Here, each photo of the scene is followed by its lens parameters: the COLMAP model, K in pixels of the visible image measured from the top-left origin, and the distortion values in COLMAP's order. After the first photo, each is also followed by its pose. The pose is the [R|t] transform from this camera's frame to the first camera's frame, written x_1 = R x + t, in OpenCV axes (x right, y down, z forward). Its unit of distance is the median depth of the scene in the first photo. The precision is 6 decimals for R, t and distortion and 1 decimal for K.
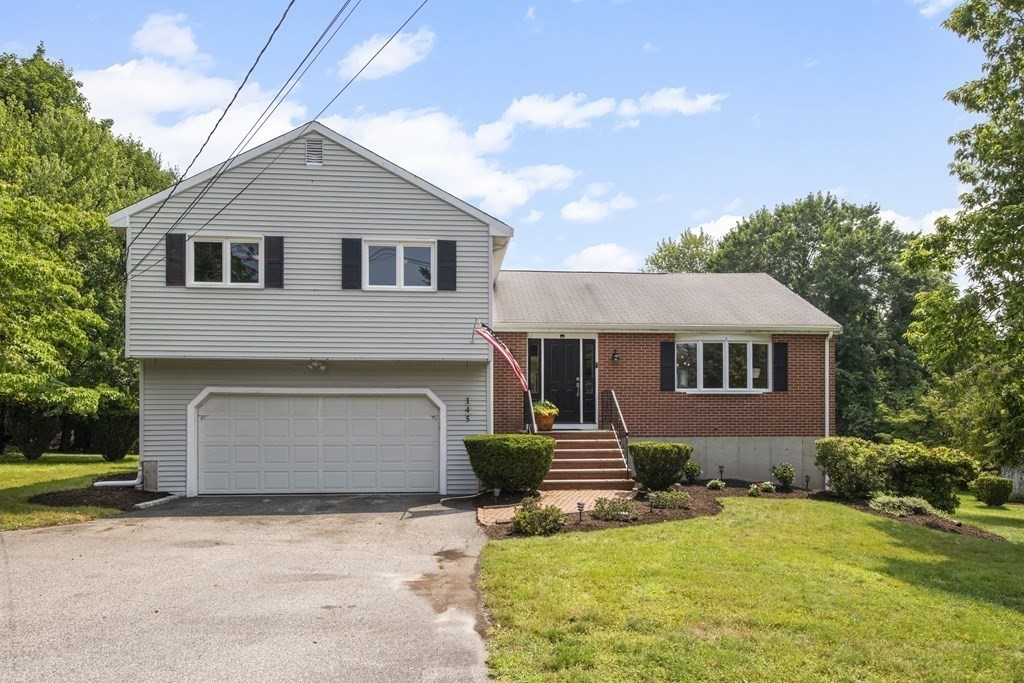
lens RADIAL K [[673.8, 0, 537.8], [0, 673.8, 411.4], [0, 0, 1]] dist [0.005635, -0.001595]
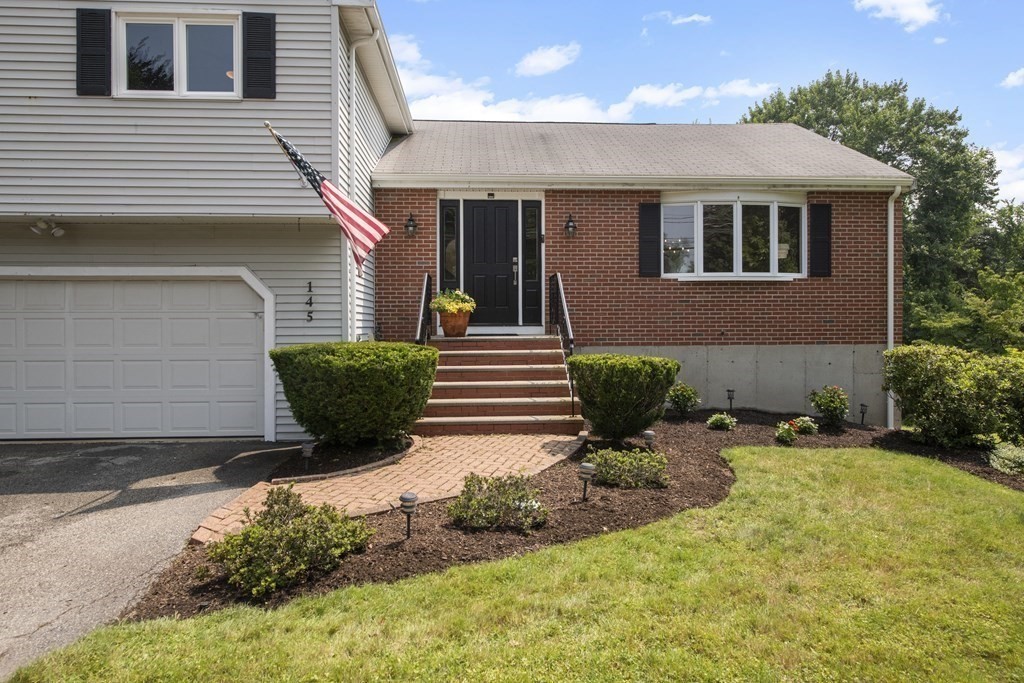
lens RADIAL K [[673.8, 0, 521.6], [0, 673.8, 327.0], [0, 0, 1]] dist [0.005635, -0.001595]
pose [[0.999352, -0.003368, -0.035839, 0.107763], [0.003780, 0.999927, 0.011443, 0.013673], [0.035798, -0.011571, 0.999292, 0.392462]]
